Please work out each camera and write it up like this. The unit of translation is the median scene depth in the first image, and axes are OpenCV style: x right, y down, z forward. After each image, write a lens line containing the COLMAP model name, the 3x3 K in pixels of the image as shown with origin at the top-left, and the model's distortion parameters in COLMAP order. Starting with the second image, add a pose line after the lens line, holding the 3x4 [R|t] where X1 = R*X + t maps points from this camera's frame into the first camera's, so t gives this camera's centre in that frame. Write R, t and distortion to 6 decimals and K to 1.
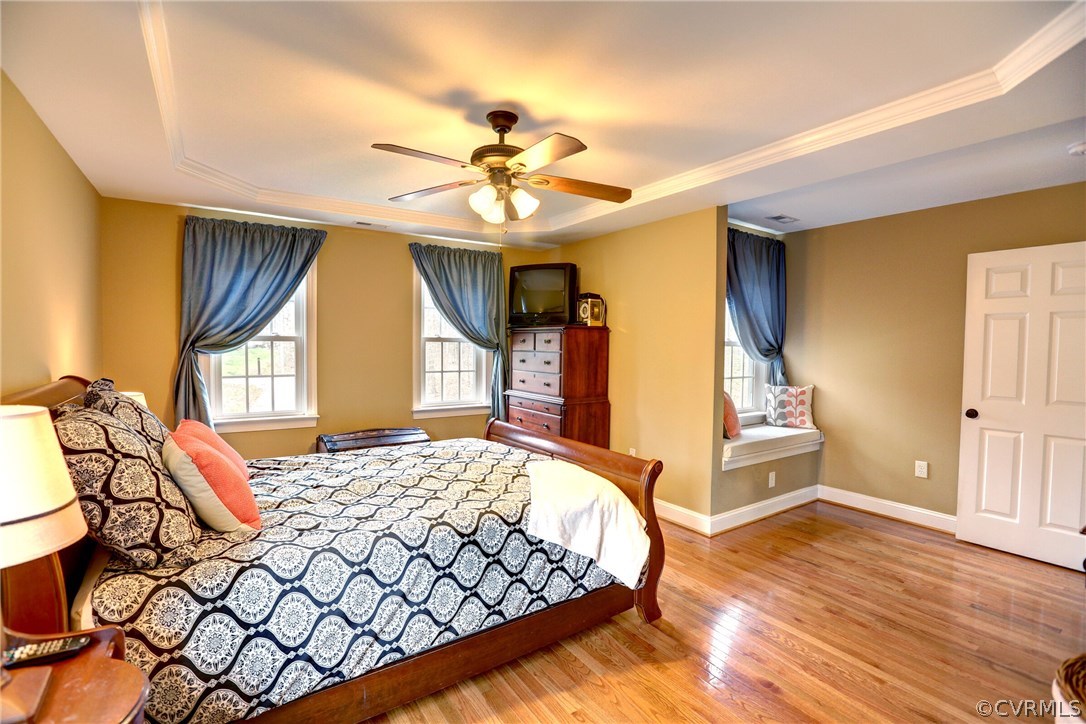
lens RADIAL K [[490.8, 0, 545.8], [0, 490.8, 359.8], [0, 0, 1]] dist [-0.035444, 0.006711]
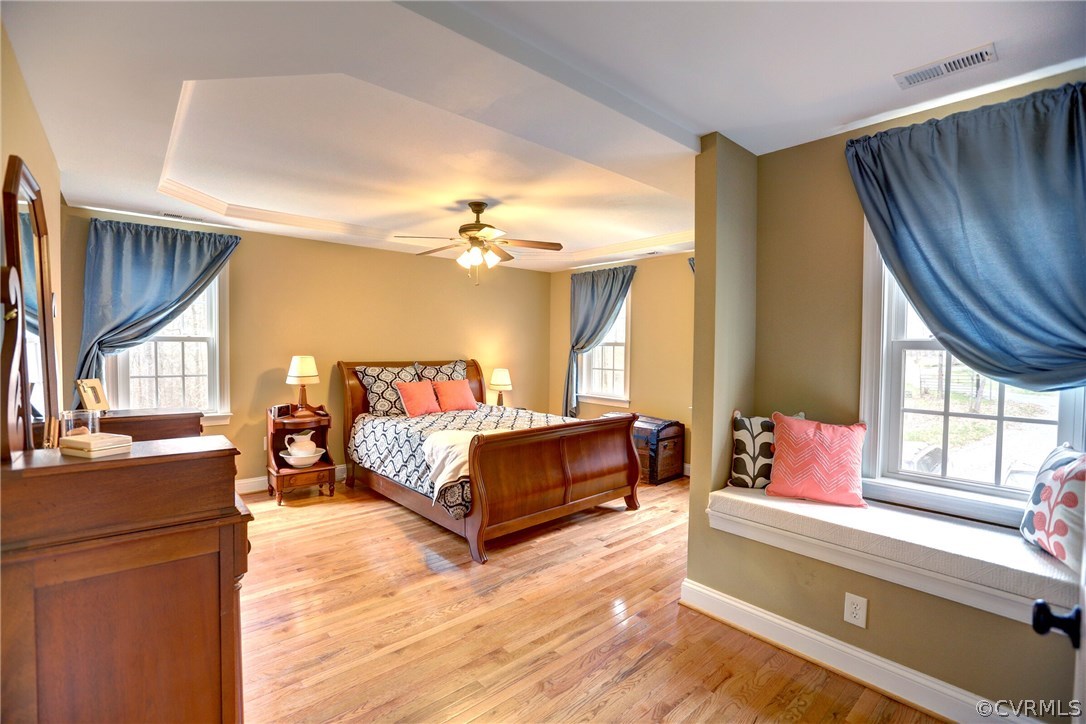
lens RADIAL K [[490.8, 0, 543.9], [0, 490.8, 361.5], [0, 0, 1]] dist [-0.035444, 0.006711]
pose [[0.135839, 0.026514, -0.990376, 0.932633], [-0.040846, 0.998942, 0.021141, -0.013369], [0.989889, 0.037581, 0.136778, 0.607207]]
